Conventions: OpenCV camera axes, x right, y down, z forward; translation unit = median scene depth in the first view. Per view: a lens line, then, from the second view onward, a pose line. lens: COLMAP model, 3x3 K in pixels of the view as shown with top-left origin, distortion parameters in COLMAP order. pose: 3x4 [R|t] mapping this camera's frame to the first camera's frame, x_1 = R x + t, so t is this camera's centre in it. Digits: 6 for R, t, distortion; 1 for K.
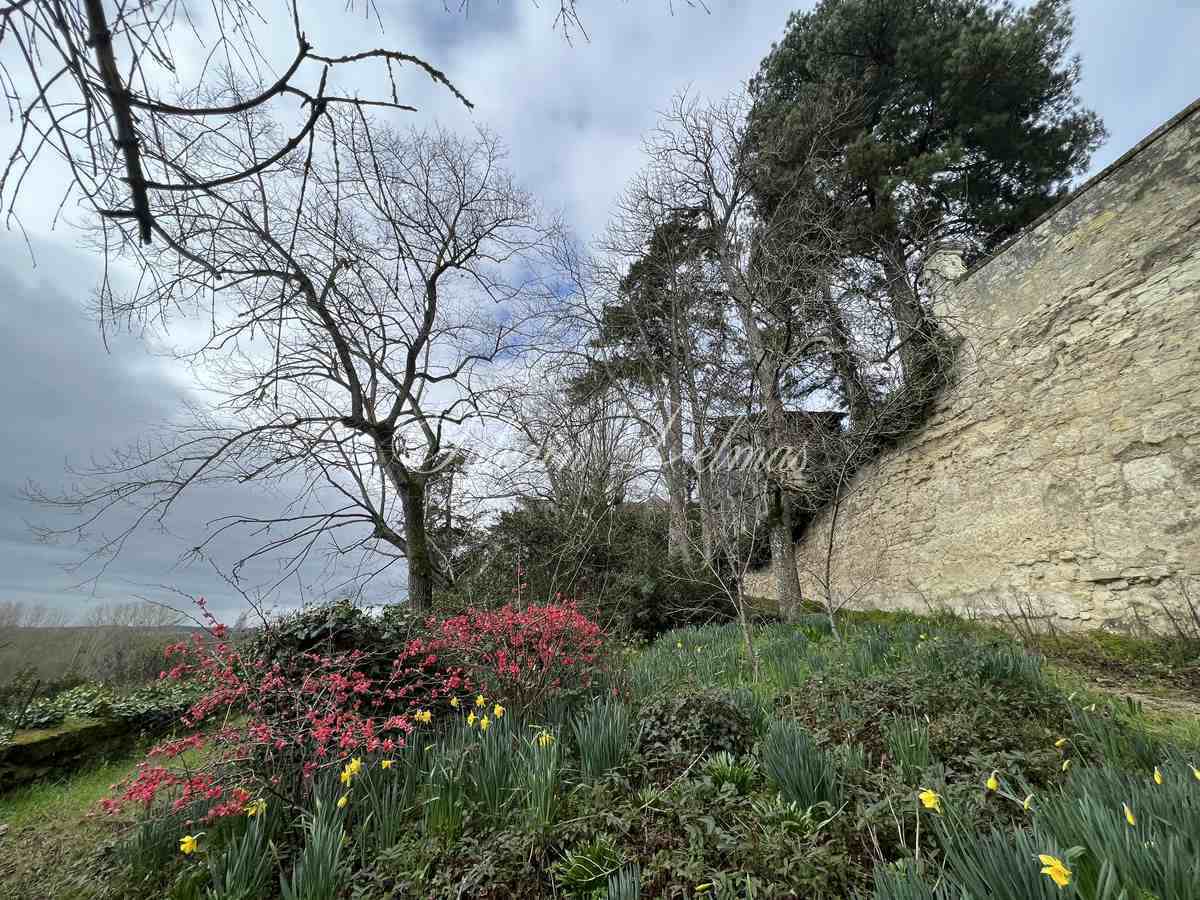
lens RADIAL K [[477.7, 0, 595.6], [0, 477.7, 448.0], [0, 0, 1]] dist [0.000816, 0.000170]
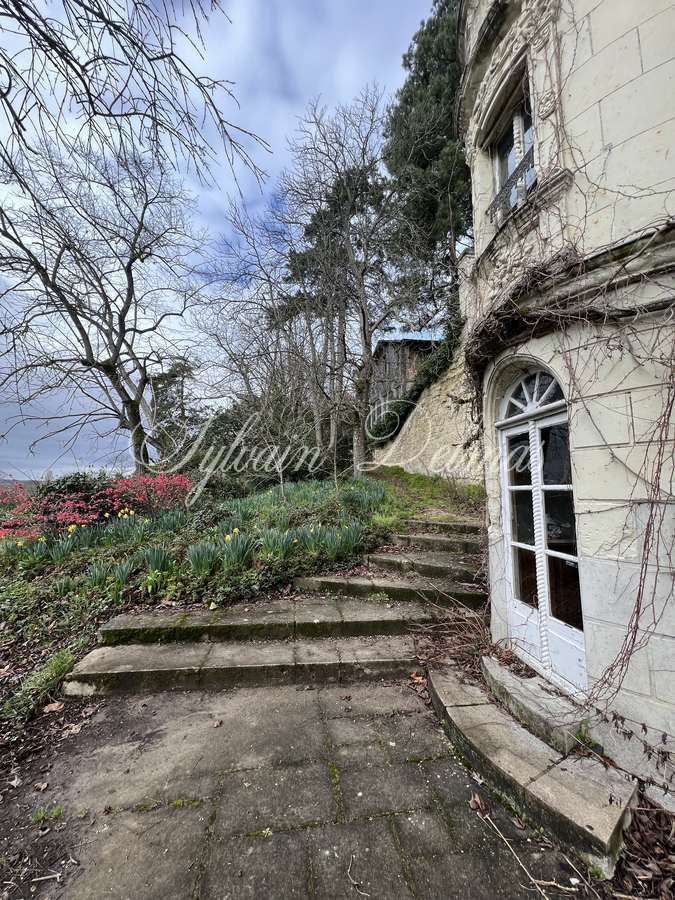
lens RADIAL K [[358.3, 0, 340.5], [0, 358.3, 449.1], [0, 0, 1]] dist [0.000816, 0.000170]
pose [[0.997437, 0.008262, 0.071076, 0.116491], [-0.027070, 0.963056, 0.267937, -0.053858], [-0.066236, -0.269174, 0.960811, -0.133520]]
